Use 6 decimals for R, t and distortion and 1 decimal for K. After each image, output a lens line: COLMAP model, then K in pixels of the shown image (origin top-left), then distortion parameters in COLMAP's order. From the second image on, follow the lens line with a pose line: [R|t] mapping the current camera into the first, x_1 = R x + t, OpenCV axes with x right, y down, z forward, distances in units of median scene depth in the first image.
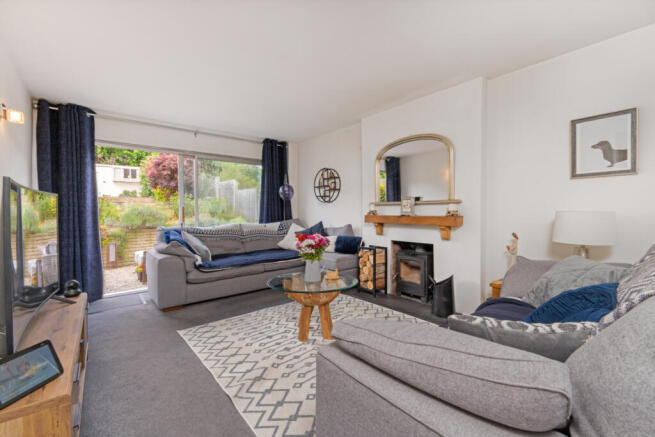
lens RADIAL K [[281.1, 0, 331.6], [0, 281.1, 218.2], [0, 0, 1]] dist [0.012513, -0.000453]
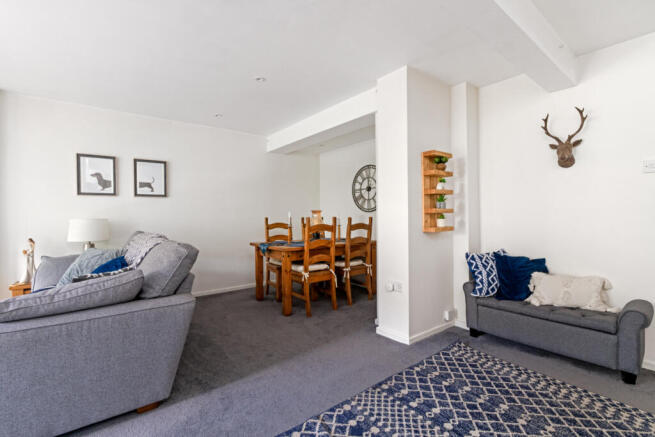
lens RADIAL K [[294.3, 0, 324.5], [0, 294.3, 214.1], [0, 0, 1]] dist [-0.002400, -0.000196]
pose [[0.047221, 0.009433, 0.998840, -0.330662], [0.031764, 0.999436, -0.010940, 0.003650], [-0.998379, 0.032244, 0.046895, -0.165143]]
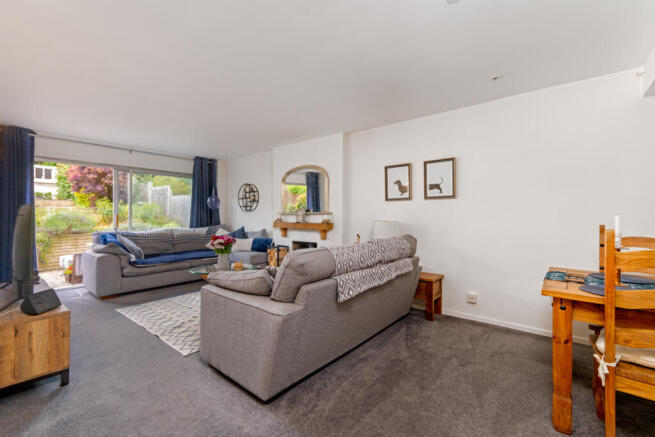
lens RADIAL K [[281.1, 0, 329.2], [0, 281.1, 218.1], [0, 0, 1]] dist [0.012513, -0.000453]
pose [[0.983484, 0.006998, 0.180858, 0.141076], [-0.003535, 0.999804, -0.019461, -0.004609], [-0.180959, 0.018500, 0.983317, -0.355033]]
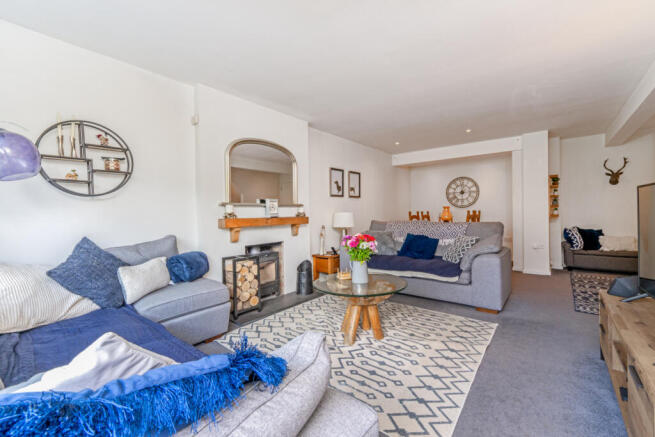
lens RADIAL K [[281.1, 0, 320.8], [0, 281.1, 215.9], [0, 0, 1]] dist [0.012513, -0.000453]
pose [[-0.183992, -0.004077, 0.982919, -0.701154], [0.040497, 0.999111, 0.011725, -0.017227], [-0.982093, 0.041962, -0.183664, 0.913860]]
